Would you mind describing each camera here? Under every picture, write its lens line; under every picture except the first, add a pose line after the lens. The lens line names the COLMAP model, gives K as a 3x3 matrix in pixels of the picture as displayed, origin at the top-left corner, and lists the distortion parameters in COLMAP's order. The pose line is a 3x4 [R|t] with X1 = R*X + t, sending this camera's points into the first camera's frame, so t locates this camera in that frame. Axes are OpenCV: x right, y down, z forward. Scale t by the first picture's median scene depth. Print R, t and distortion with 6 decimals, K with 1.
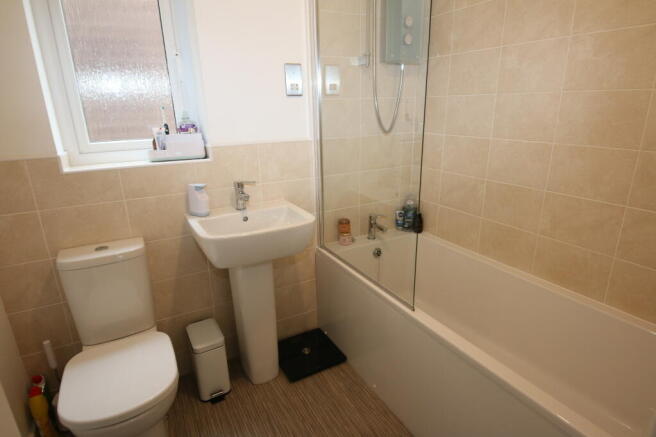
lens RADIAL K [[363.2, 0, 328.0], [0, 363.2, 218.5], [0, 0, 1]] dist [0.031041, -0.039573]
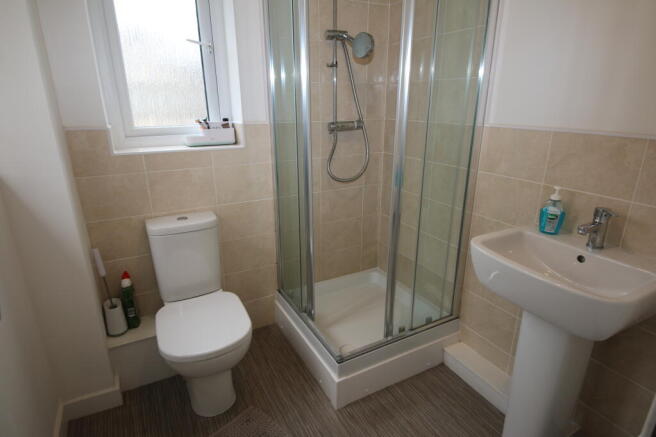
lens RADIAL K [[363.2, 0, 328.0], [0, 363.2, 218.5], [0, 0, 1]] dist [0.031041, -0.039573]
pose [[0.999789, 0.019080, -0.007648, -0.141357], [-0.018858, 0.999426, 0.028153, 0.038612], [0.008180, -0.028003, 0.999574, -0.157460]]
